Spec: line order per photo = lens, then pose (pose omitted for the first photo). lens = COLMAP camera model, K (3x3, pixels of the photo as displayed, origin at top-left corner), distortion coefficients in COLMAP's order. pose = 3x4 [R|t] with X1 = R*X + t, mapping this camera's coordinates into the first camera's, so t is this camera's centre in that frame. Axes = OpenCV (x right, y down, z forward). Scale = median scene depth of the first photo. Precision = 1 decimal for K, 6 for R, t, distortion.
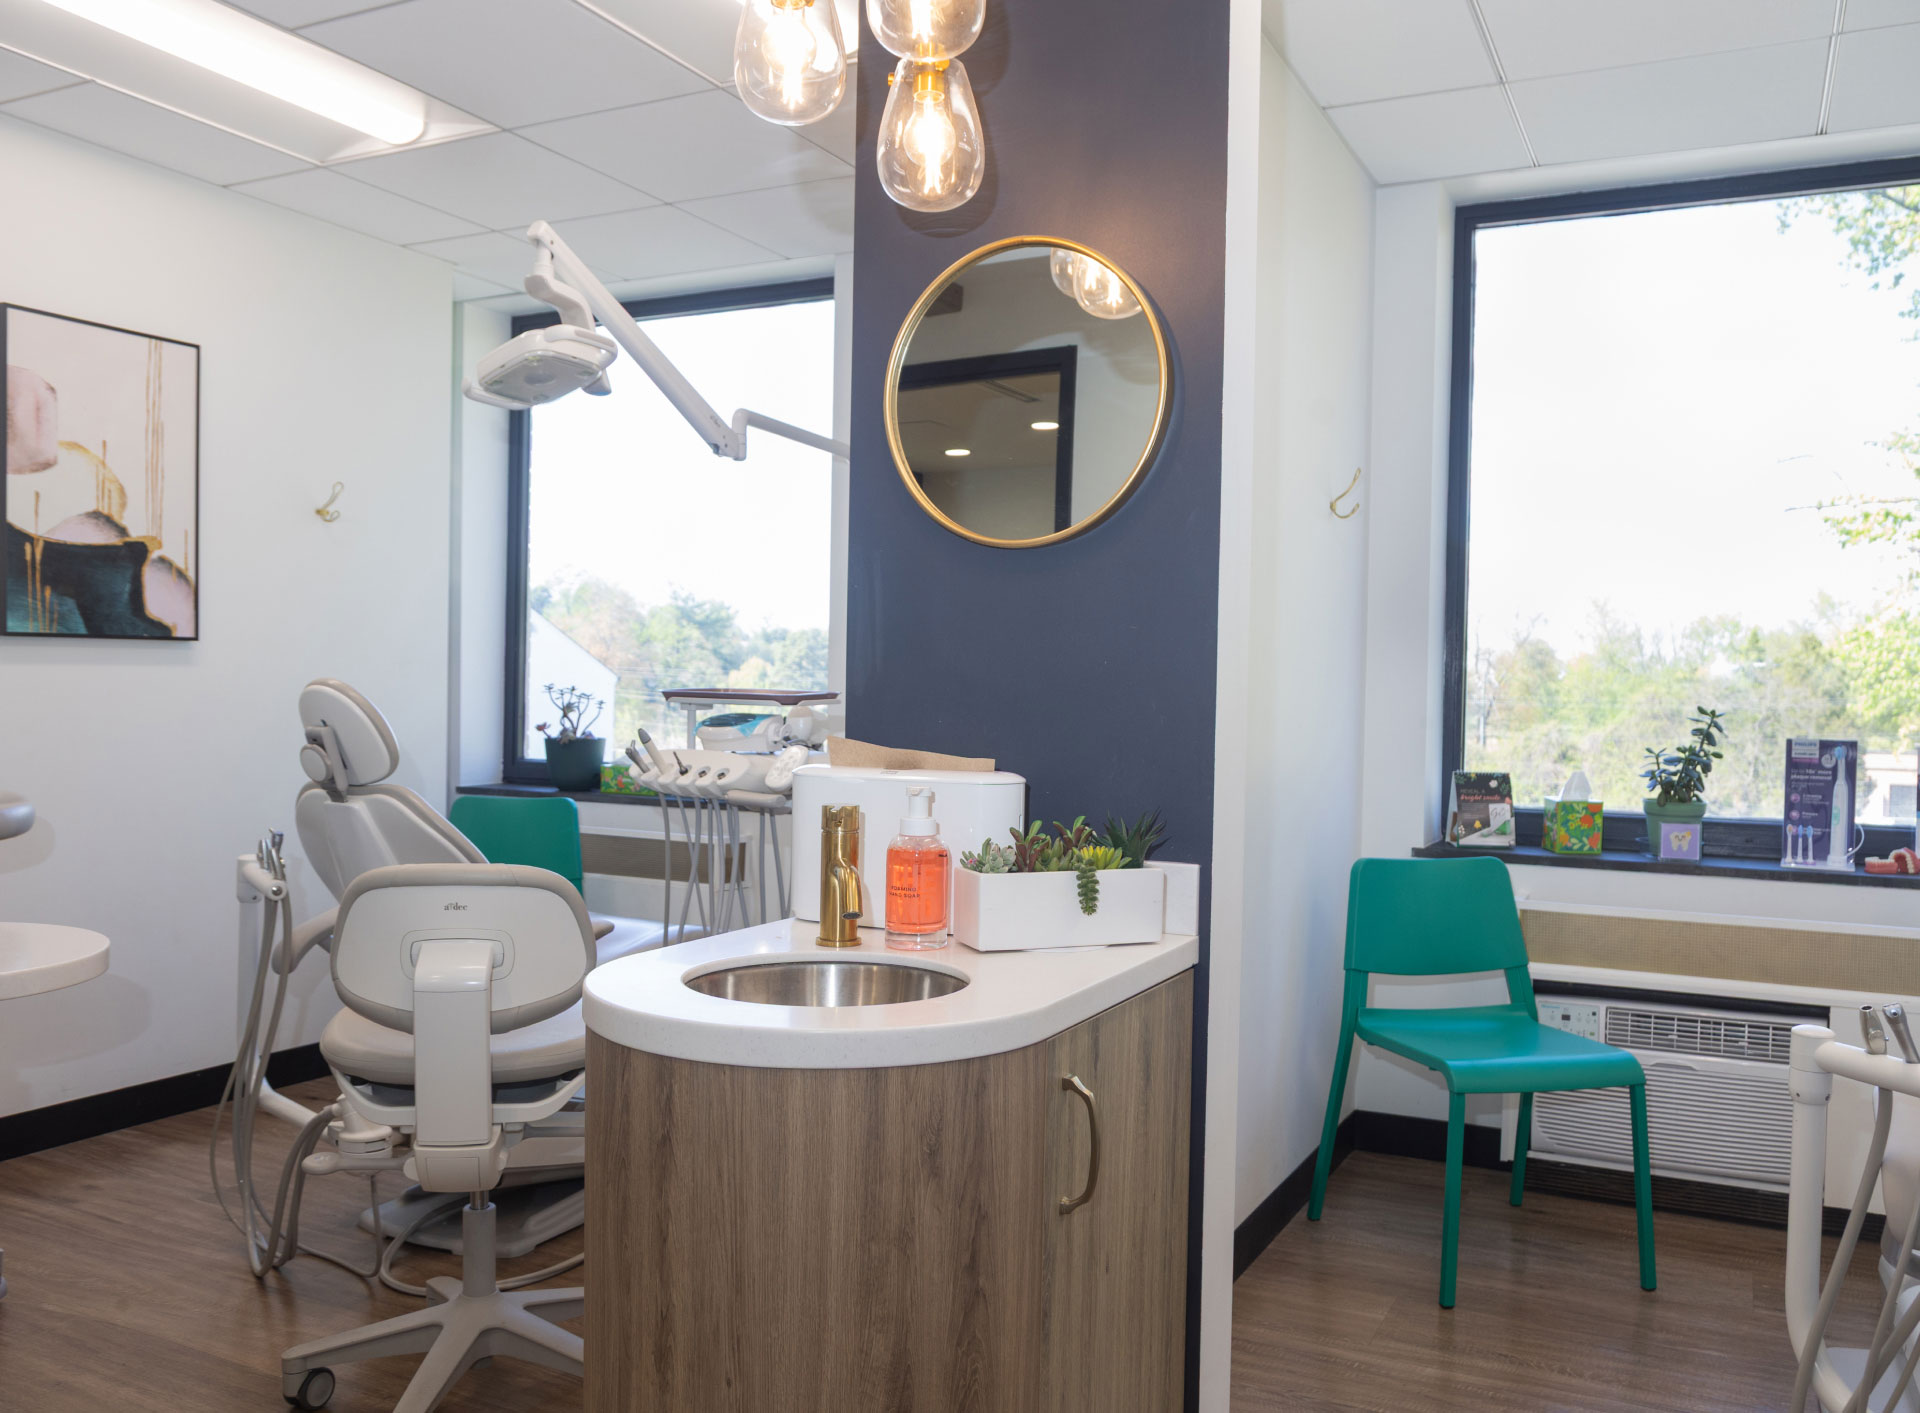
lens RADIAL K [[1489.9, 0, 967.8], [0, 1489.9, 711.5], [0, 0, 1]] dist [-0.041017, 0.011811]
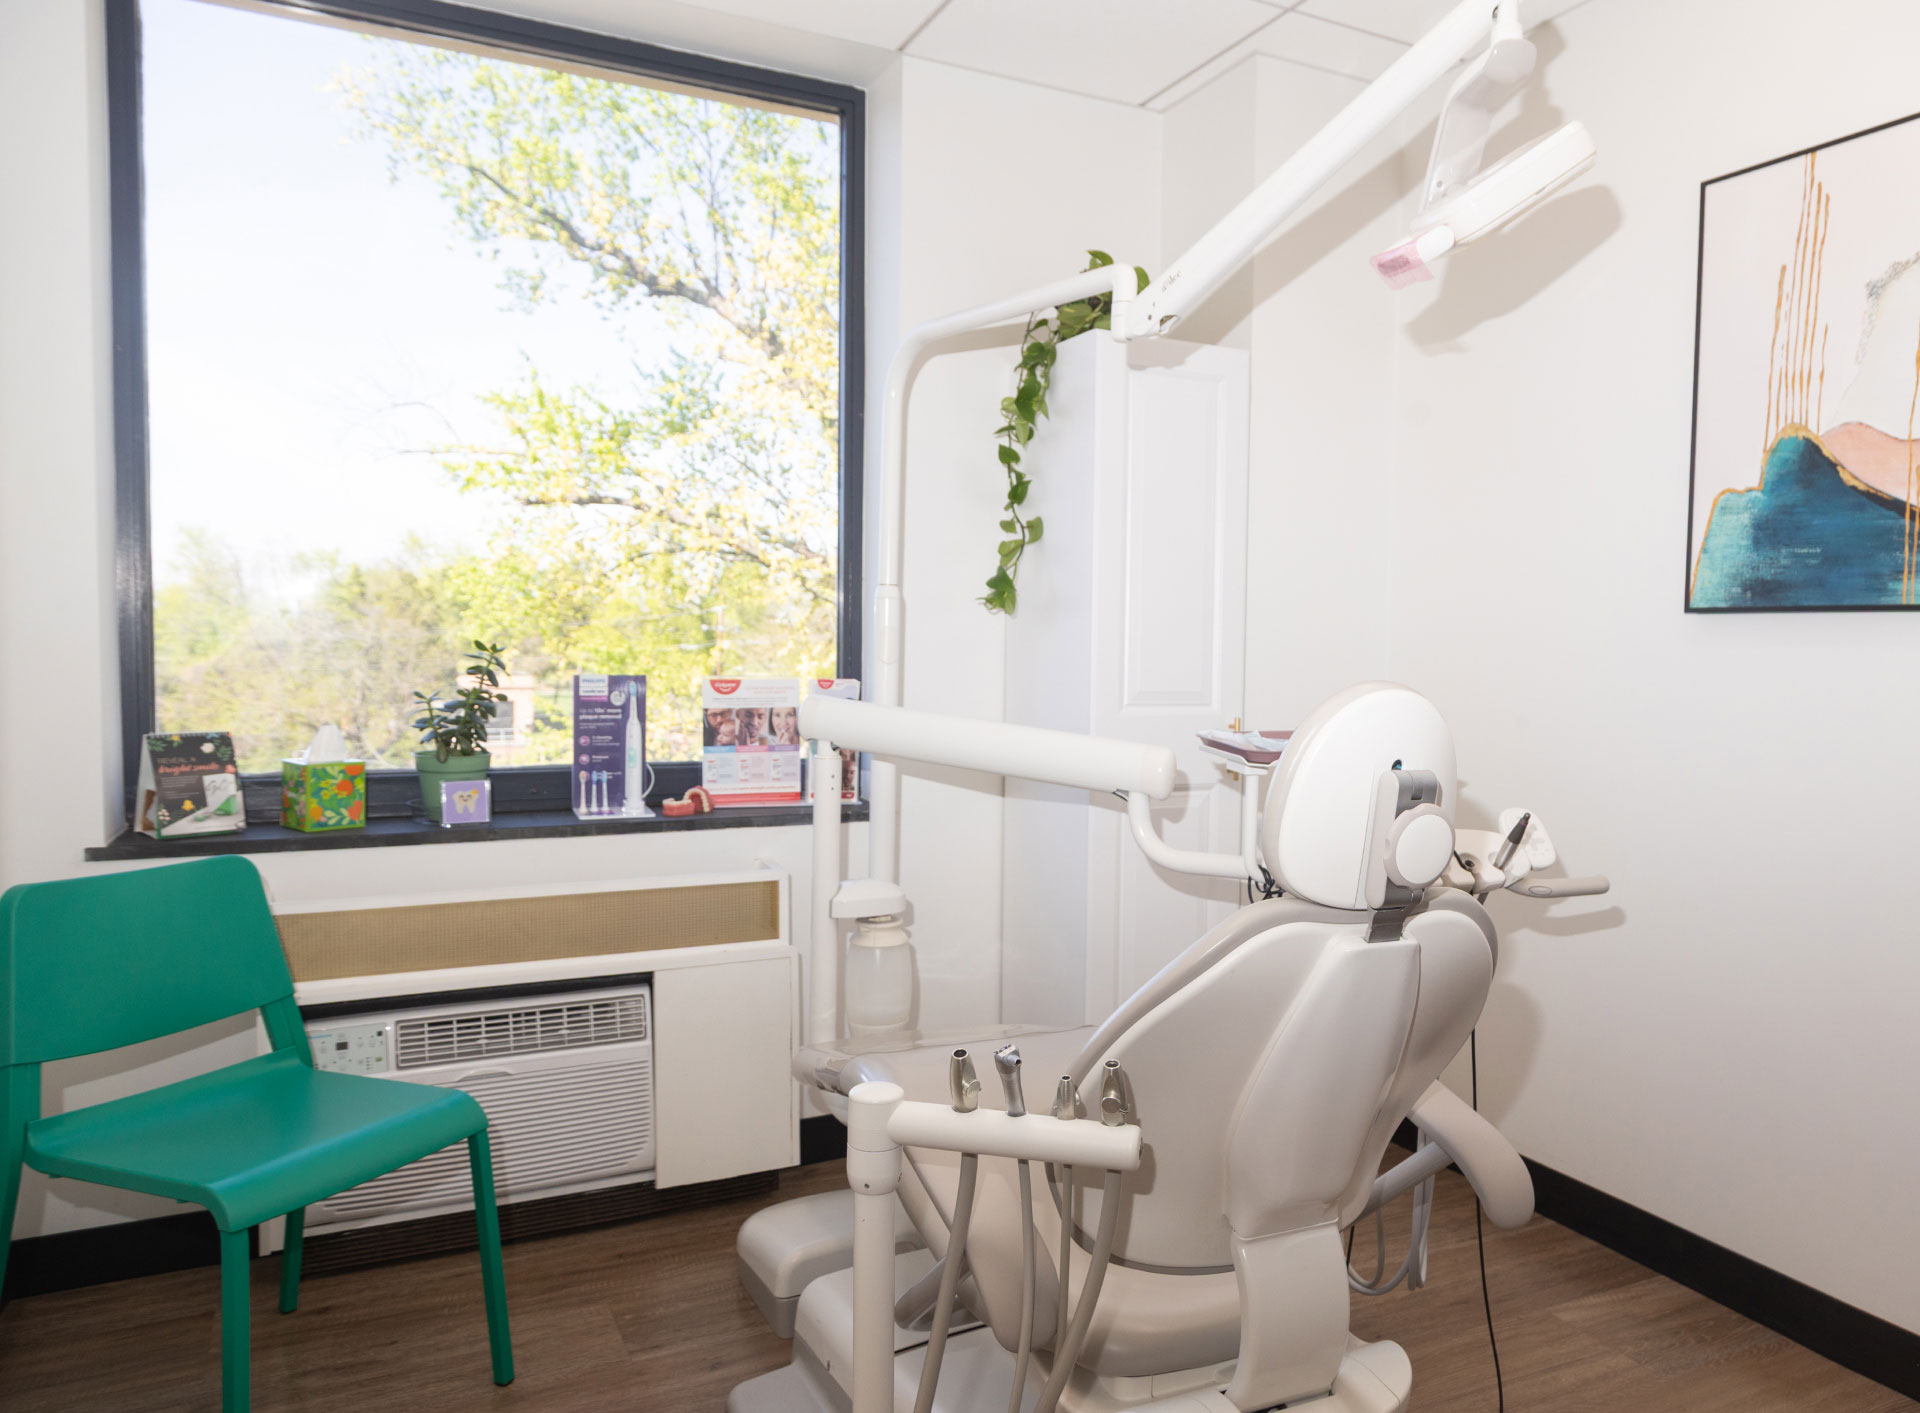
lens RADIAL K [[1300.5, 0, 967.3], [0, 1300.5, 704.6], [0, 0, 1]] dist [-0.014923, 0.019283]
pose [[0.580226, -0.054407, 0.812636, 0.017776], [0.013941, 0.998284, 0.056882, -0.001665], [-0.814336, -0.021675, 0.579989, 0.115133]]
